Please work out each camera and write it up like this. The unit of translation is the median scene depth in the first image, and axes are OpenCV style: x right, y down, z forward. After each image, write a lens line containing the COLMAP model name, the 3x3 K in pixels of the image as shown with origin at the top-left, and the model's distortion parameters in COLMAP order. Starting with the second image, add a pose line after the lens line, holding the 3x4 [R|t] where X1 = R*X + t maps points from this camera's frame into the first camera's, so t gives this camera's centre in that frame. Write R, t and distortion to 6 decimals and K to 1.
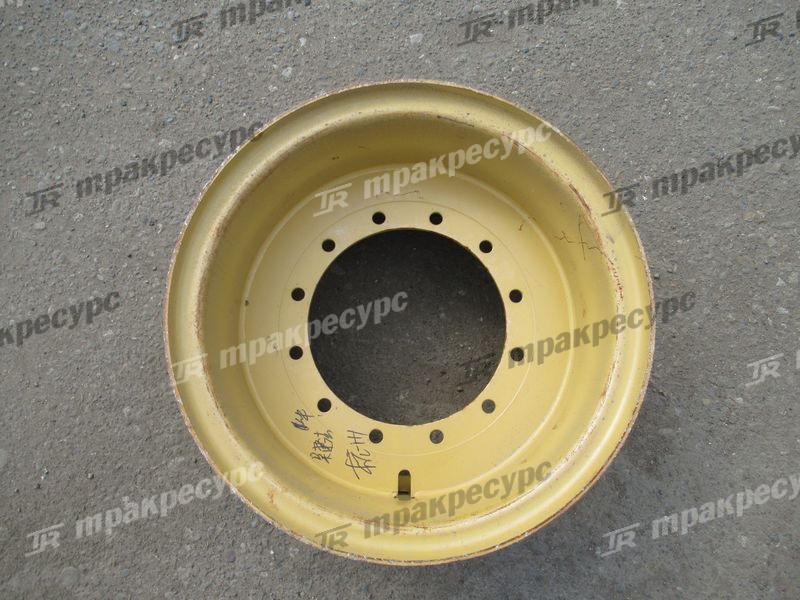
lens RADIAL K [[599.9, 0, 399.0], [0, 599.9, 305.9], [0, 0, 1]] dist [-0.018316, 0.015650]
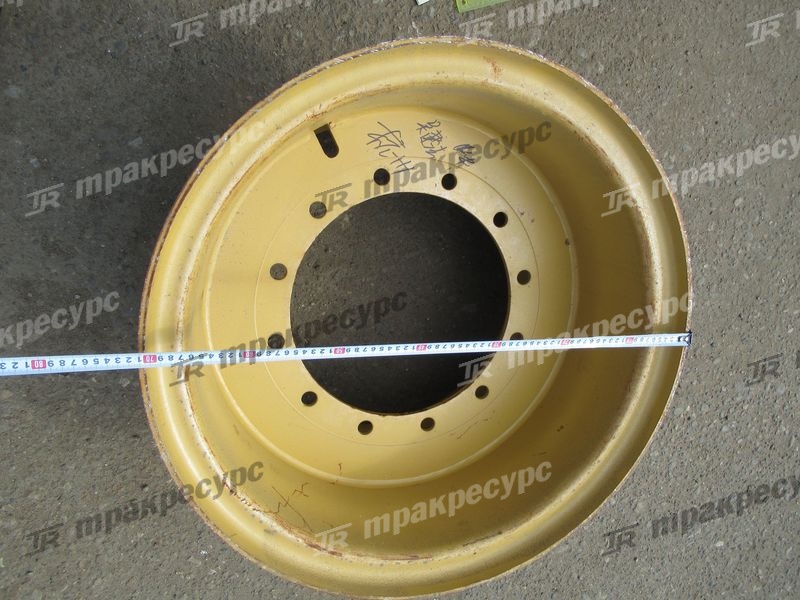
lens RADIAL K [[599.9, 0, 401.1], [0, 599.9, 294.9], [0, 0, 1]] dist [-0.018316, 0.015650]
pose [[-0.862473, 0.484504, -0.146276, 0.119947], [-0.460777, -0.871270, -0.169036, 0.172385], [-0.209345, -0.078388, 0.974695, 0.137398]]
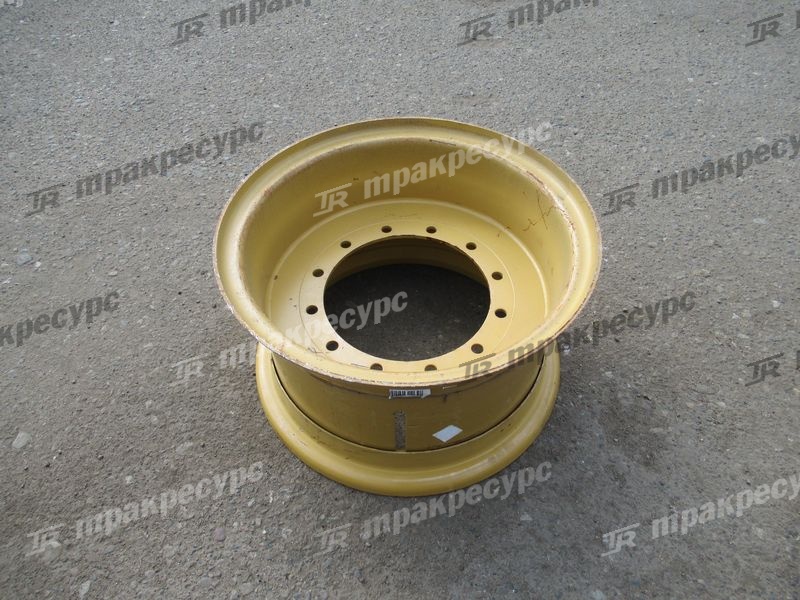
lens RADIAL K [[599.9, 0, 398.4], [0, 599.9, 304.1], [0, 0, 1]] dist [-0.018316, 0.015650]
pose [[0.999346, 0.009542, -0.034881, 0.034044], [-0.026096, 0.858028, -0.512940, 0.579730], [0.025034, 0.513514, 0.857716, -0.012420]]
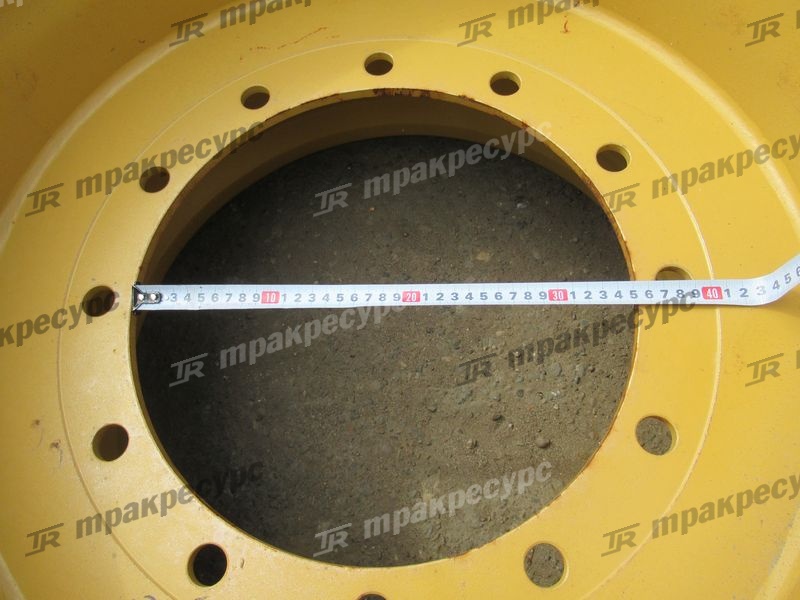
lens RADIAL K [[599.9, 0, 400.2], [0, 599.9, 301.8], [0, 0, 1]] dist [-0.018316, 0.015650]
pose [[0.960072, -0.278840, 0.022592, 0.015970], [0.277136, 0.936960, -0.212842, 0.108693], [0.038181, 0.210604, 0.976825, 0.538790]]
